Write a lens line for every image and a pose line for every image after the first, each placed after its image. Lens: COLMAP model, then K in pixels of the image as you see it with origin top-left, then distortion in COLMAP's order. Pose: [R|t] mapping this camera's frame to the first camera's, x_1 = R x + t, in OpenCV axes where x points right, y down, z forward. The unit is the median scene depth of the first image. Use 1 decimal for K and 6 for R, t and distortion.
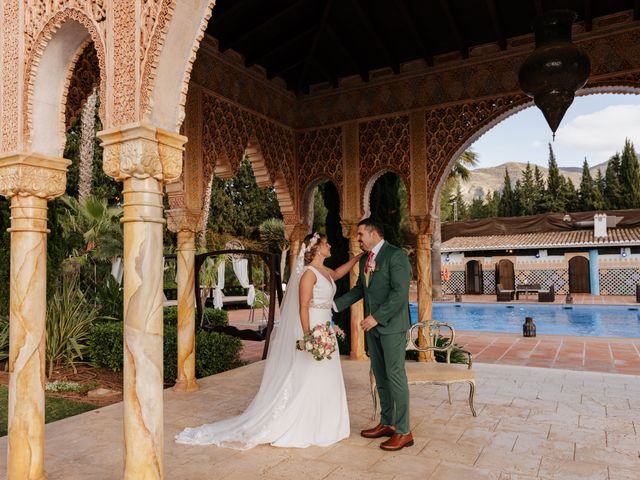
lens RADIAL K [[517.9, 0, 307.1], [0, 517.9, 245.9], [0, 0, 1]] dist [0.022984, -0.007115]
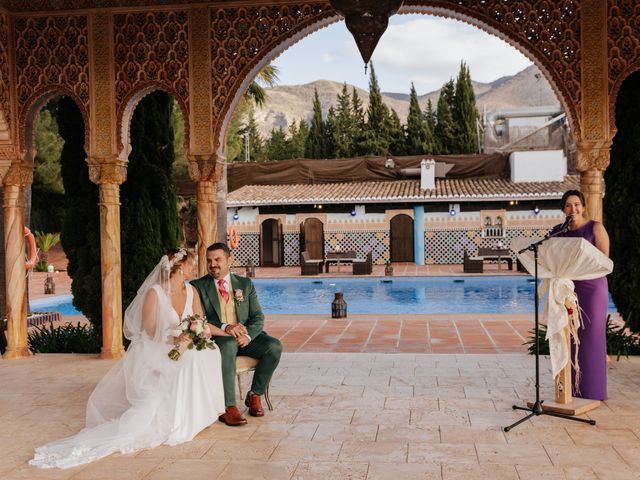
lens RADIAL K [[517.9, 0, 307.1], [0, 517.9, 245.9], [0, 0, 1]] dist [0.022984, -0.007115]
pose [[0.930266, -0.017071, 0.366488, 0.103203], [-0.017804, 0.995639, 0.091570, -0.001013], [-0.366453, -0.091710, 0.925906, 0.314705]]
